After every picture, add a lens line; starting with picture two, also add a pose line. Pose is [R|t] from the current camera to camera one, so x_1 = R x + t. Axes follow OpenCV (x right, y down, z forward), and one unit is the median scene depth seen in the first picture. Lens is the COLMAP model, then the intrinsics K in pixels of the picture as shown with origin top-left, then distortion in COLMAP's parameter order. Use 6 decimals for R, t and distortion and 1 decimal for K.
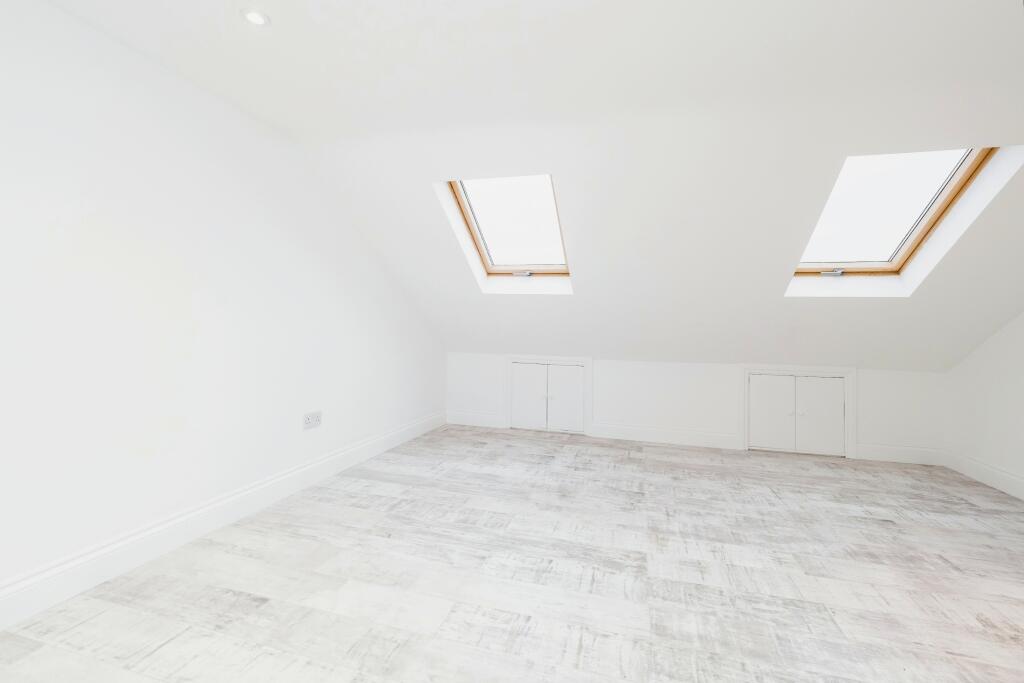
lens RADIAL K [[438.3, 0, 513.5], [0, 438.3, 347.5], [0, 0, 1]] dist [-0.000164, -0.000282]
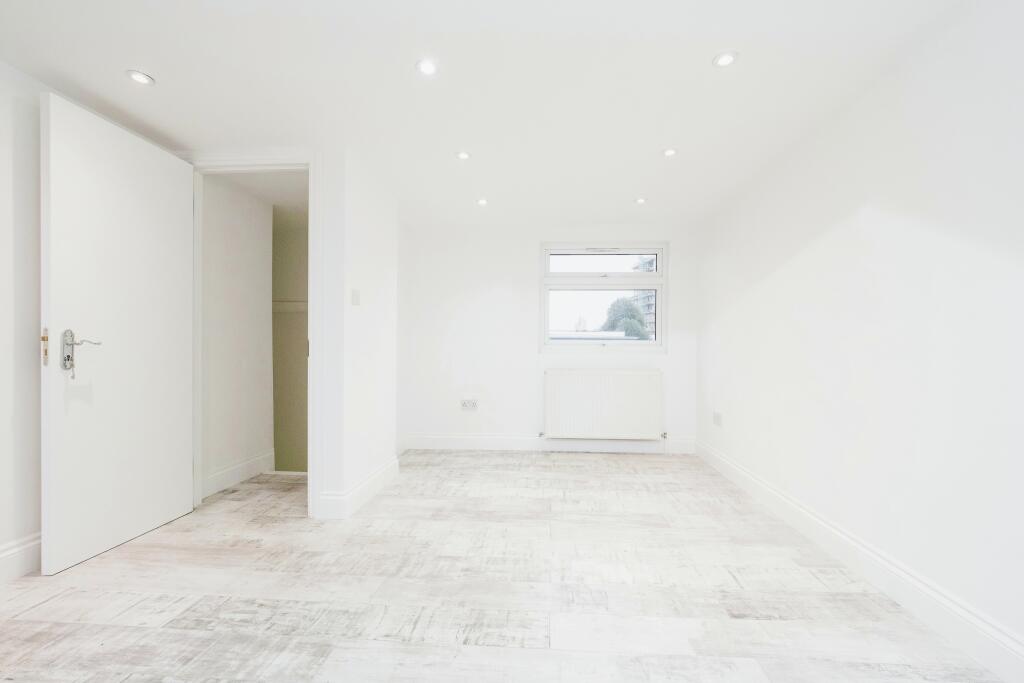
lens RADIAL K [[438.3, 0, 513.5], [0, 438.3, 347.5], [0, 0, 1]] dist [-0.000164, -0.000282]
pose [[-0.982165, -0.038344, -0.184068, 0.134944], [-0.042673, 0.998897, 0.019612, -0.030649], [0.183113, 0.027117, -0.982718, 2.000697]]
